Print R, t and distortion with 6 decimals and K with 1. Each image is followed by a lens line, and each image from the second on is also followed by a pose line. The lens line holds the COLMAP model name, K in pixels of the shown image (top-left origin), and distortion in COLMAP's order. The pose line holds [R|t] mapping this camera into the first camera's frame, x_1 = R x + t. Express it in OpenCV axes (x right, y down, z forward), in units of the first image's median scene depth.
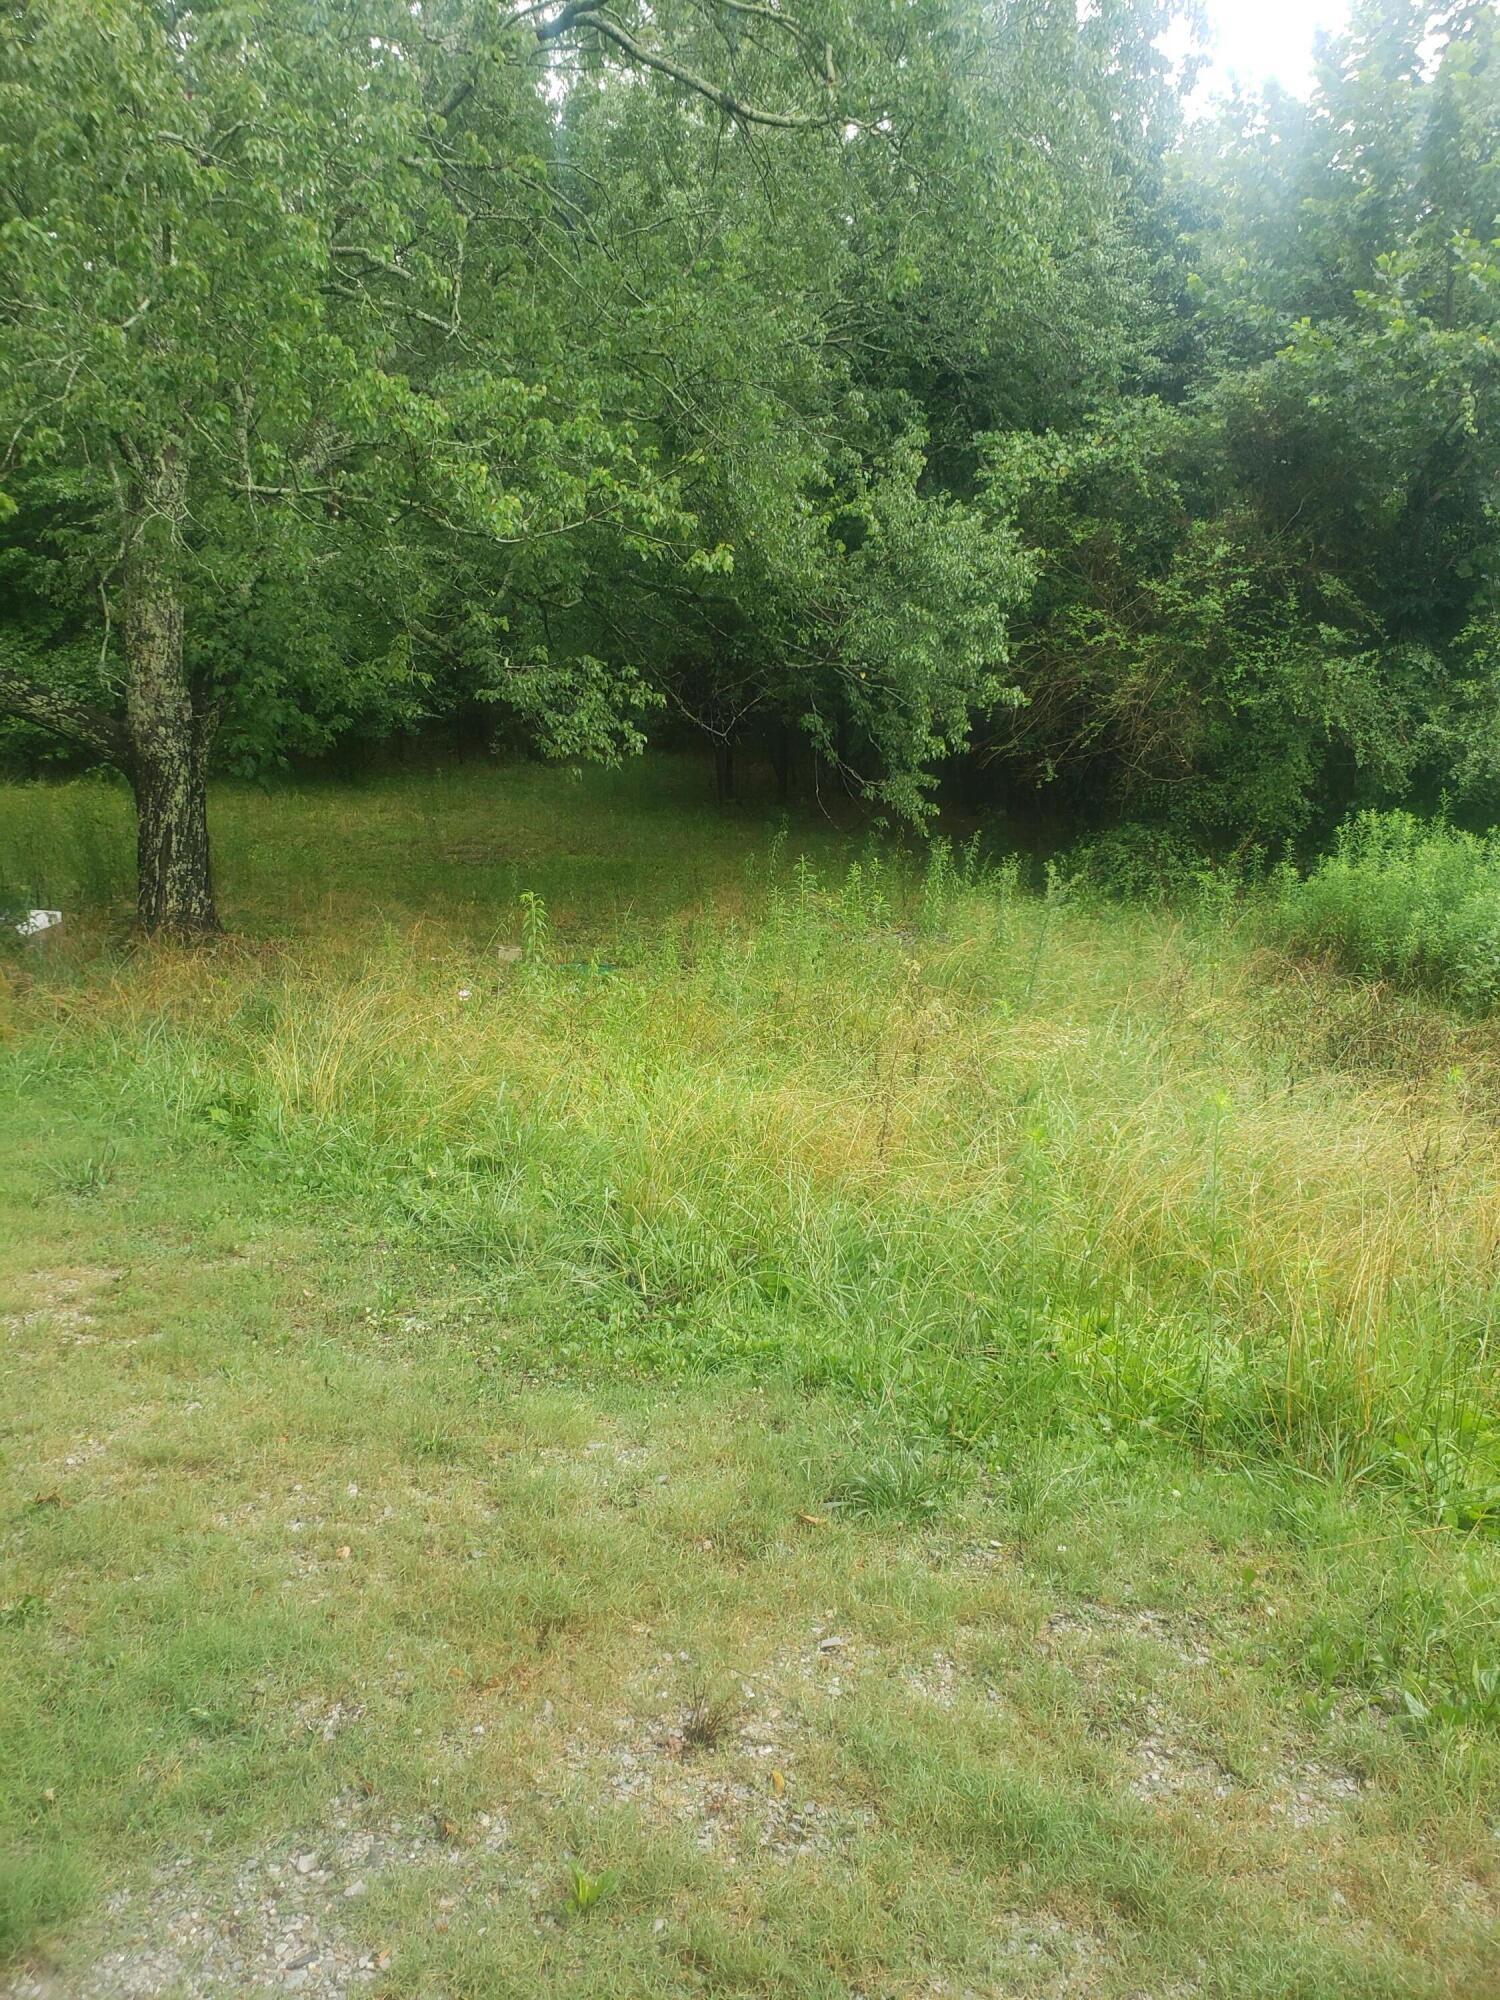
lens RADIAL K [[1527.3, 0, 726.1], [0, 1527.3, 996.9], [0, 0, 1]] dist [0.005320, -0.000090]
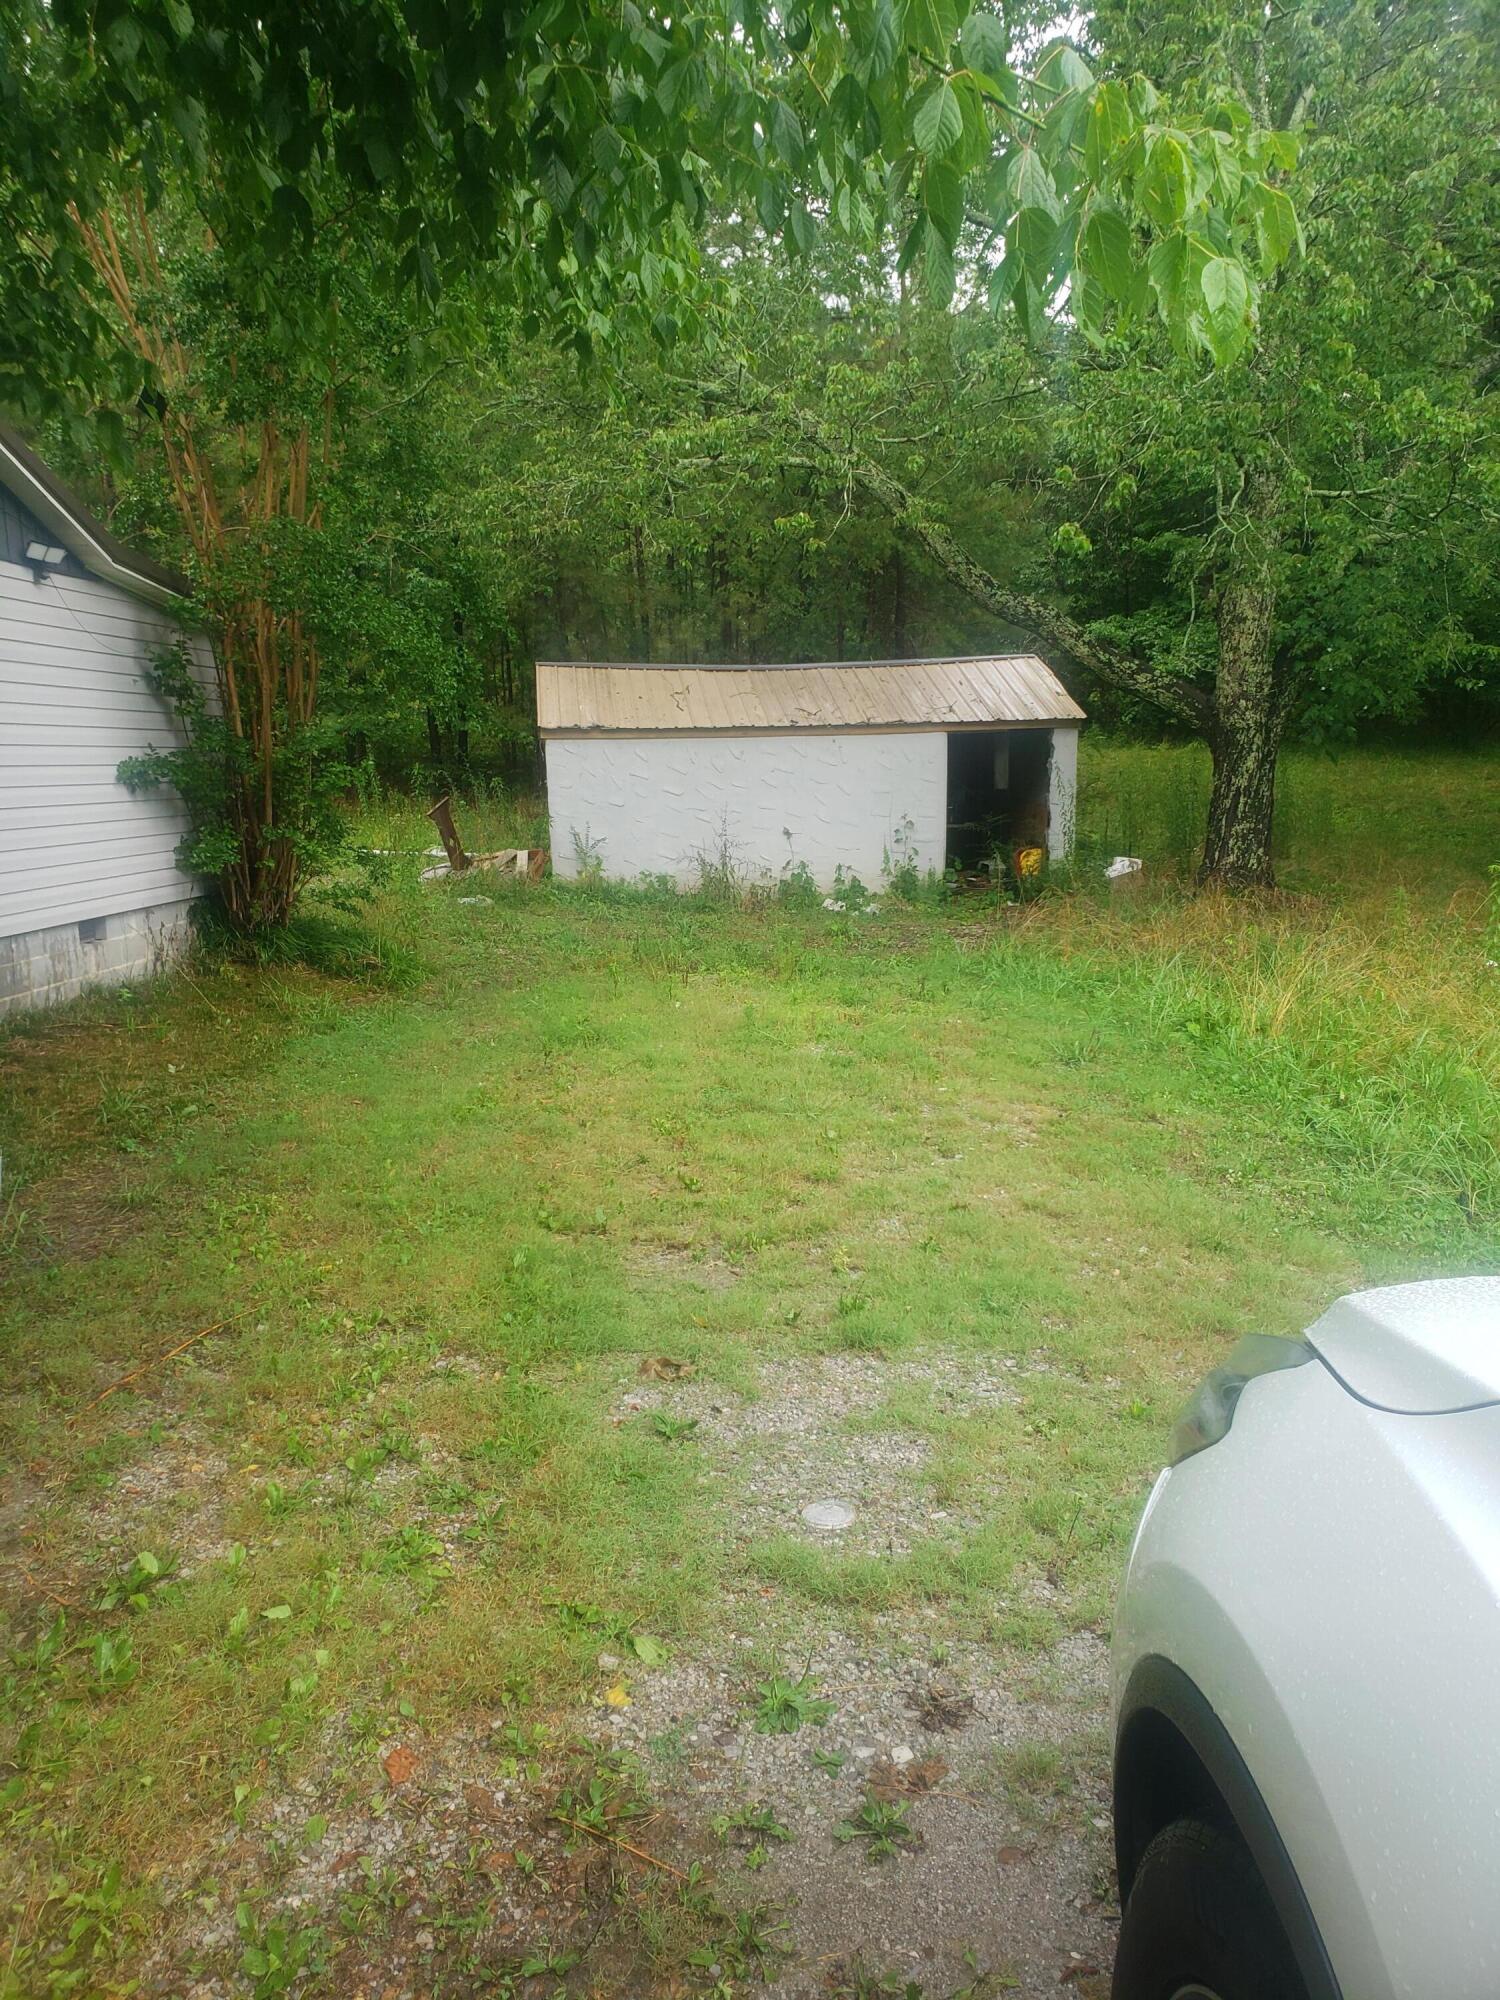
lens RADIAL K [[1527.3, 0, 726.1], [0, 1527.3, 996.9], [0, 0, 1]] dist [0.005320, -0.000090]
pose [[0.757011, 0.119680, -0.642348, 0.088591], [-0.102768, 0.992655, 0.063834, 0.006456], [0.645270, 0.017690, 0.763750, -0.093954]]
